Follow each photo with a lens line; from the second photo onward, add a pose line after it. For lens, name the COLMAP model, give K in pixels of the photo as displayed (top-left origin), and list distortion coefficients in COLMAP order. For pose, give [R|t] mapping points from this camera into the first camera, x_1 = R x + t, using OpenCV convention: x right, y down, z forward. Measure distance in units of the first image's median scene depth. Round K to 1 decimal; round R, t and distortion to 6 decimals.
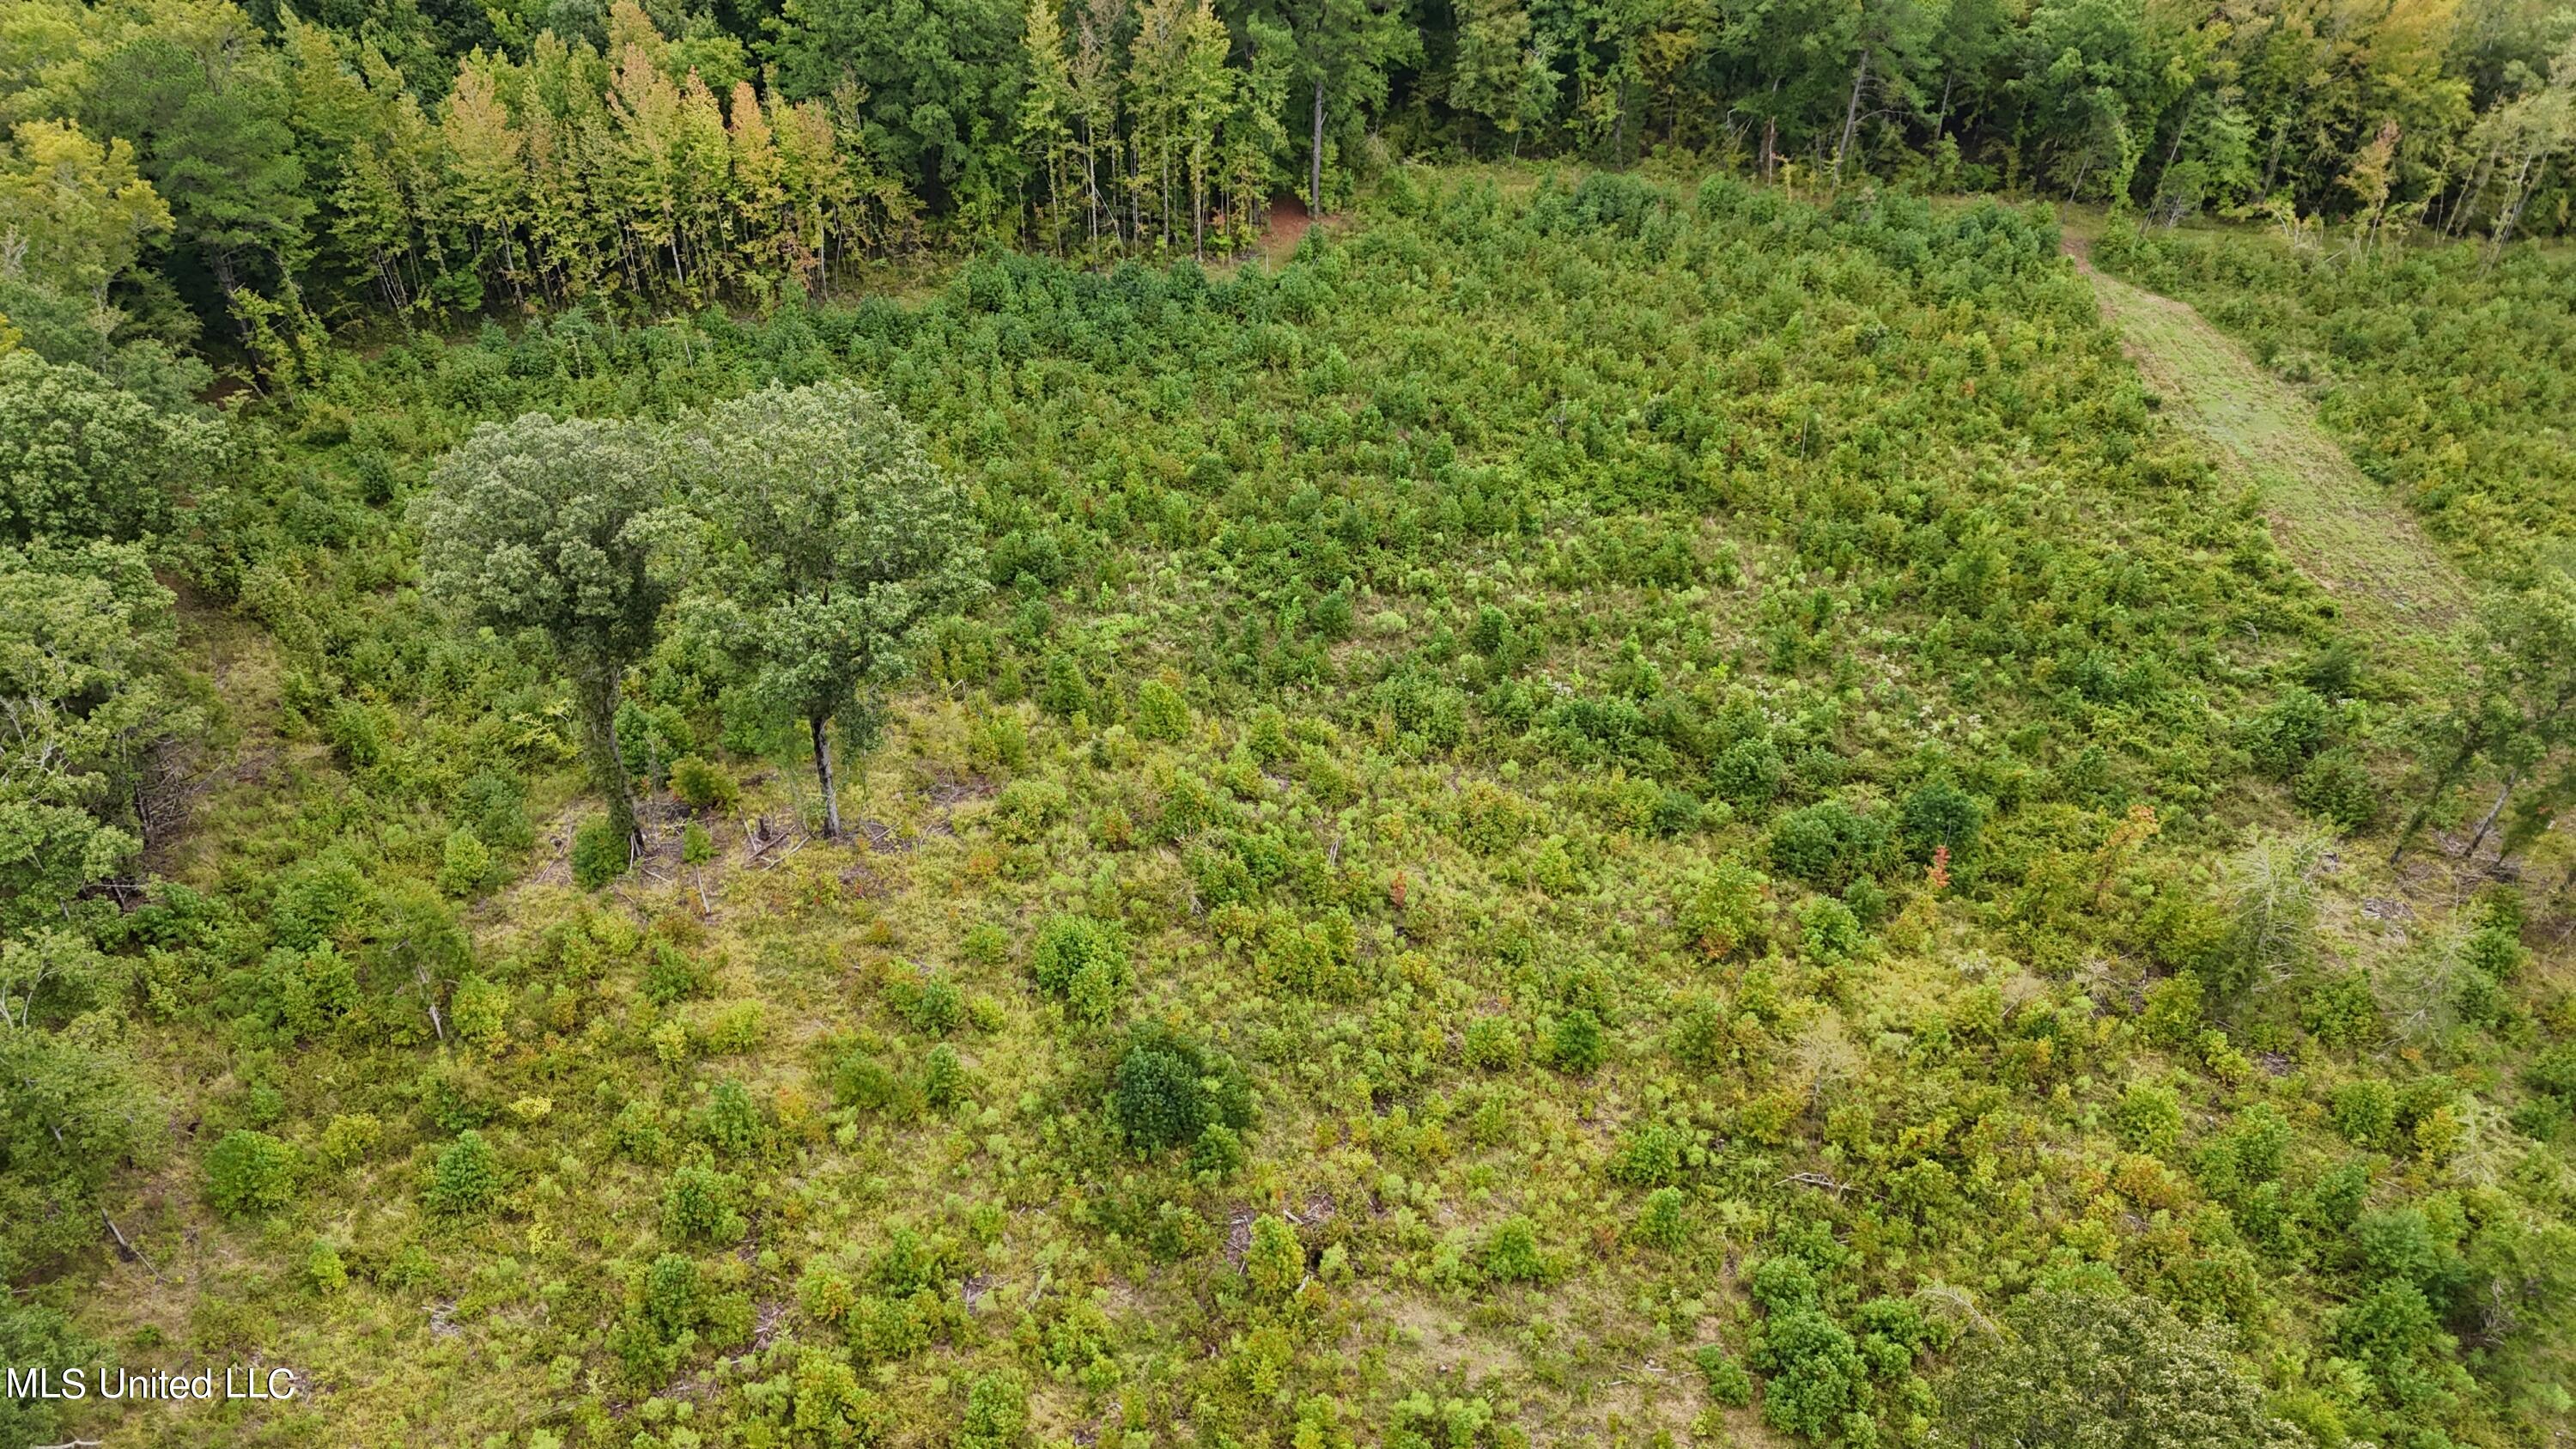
lens RADIAL K [[1884.6, 0, 1286.7], [0, 1884.6, 725.3], [0, 0, 1]] dist [0.027996, -0.015833]
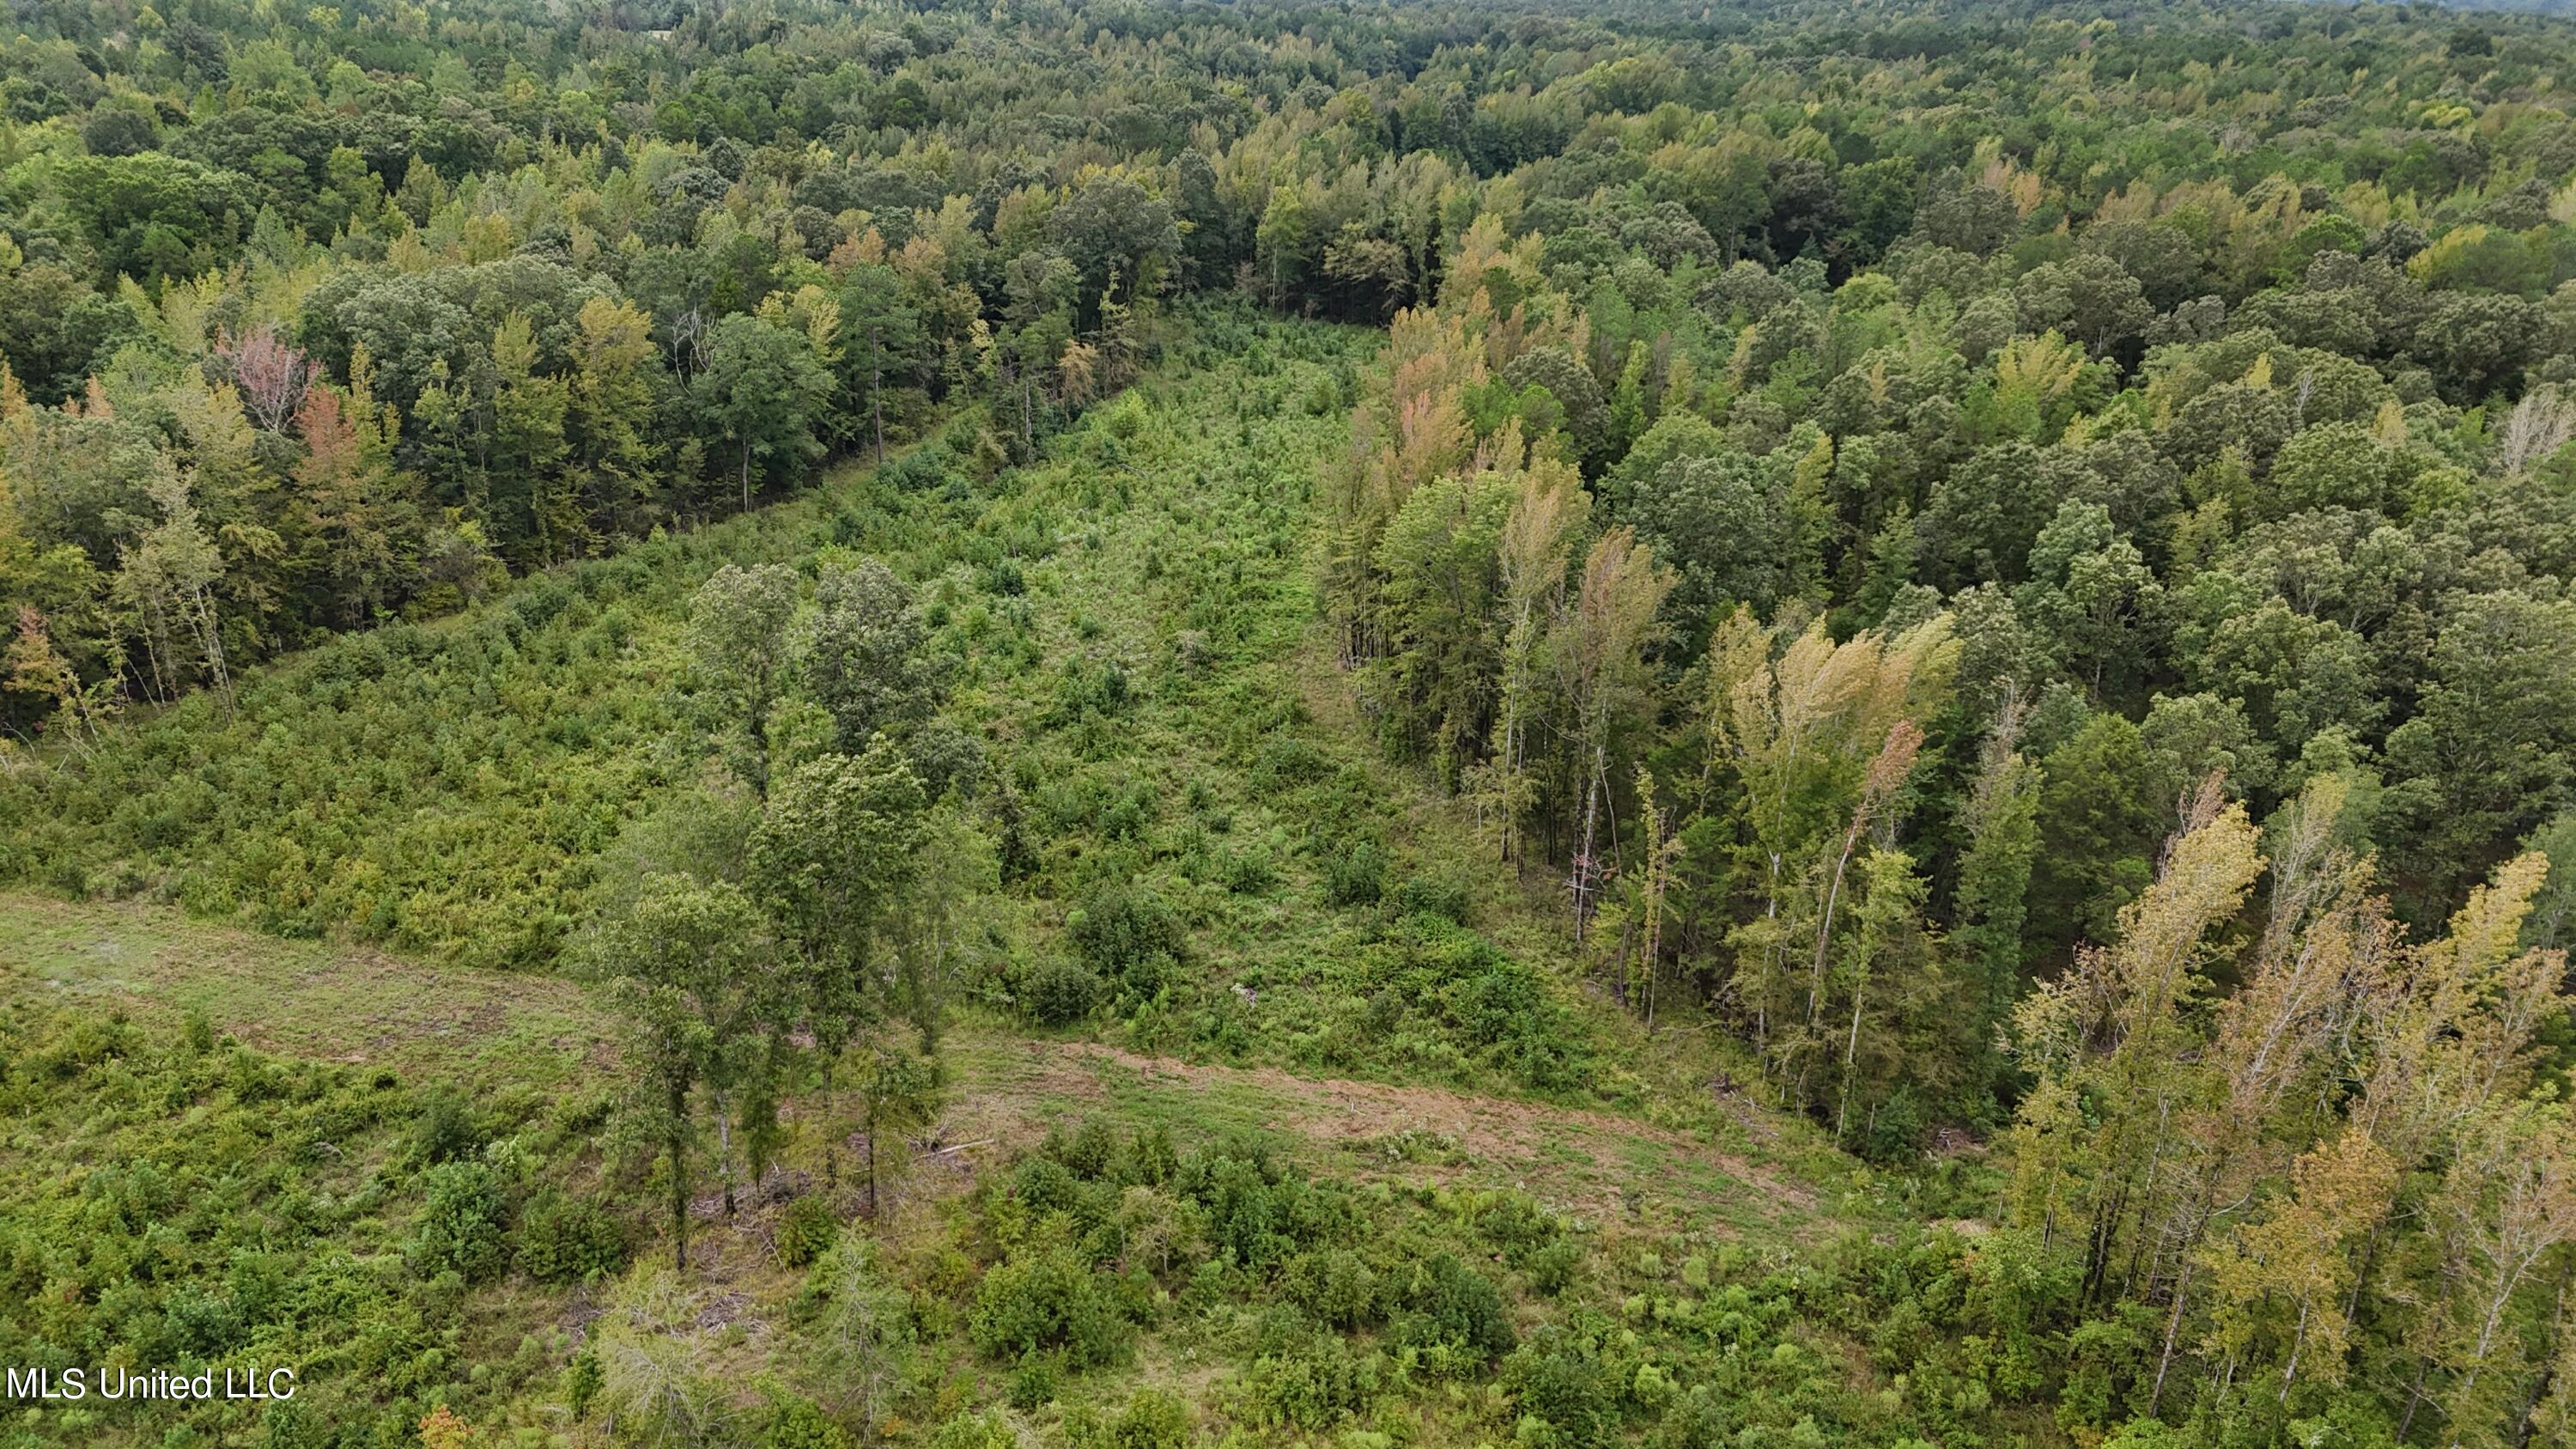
lens RADIAL K [[1884.6, 0, 1289.5], [0, 1884.6, 729.1], [0, 0, 1]] dist [0.027996, -0.015833]
pose [[0.363719, -0.361610, 0.858456, 0.057151], [0.588614, 0.803492, 0.089068, -0.025711], [-0.721971, 0.472904, 0.505094, 0.253916]]
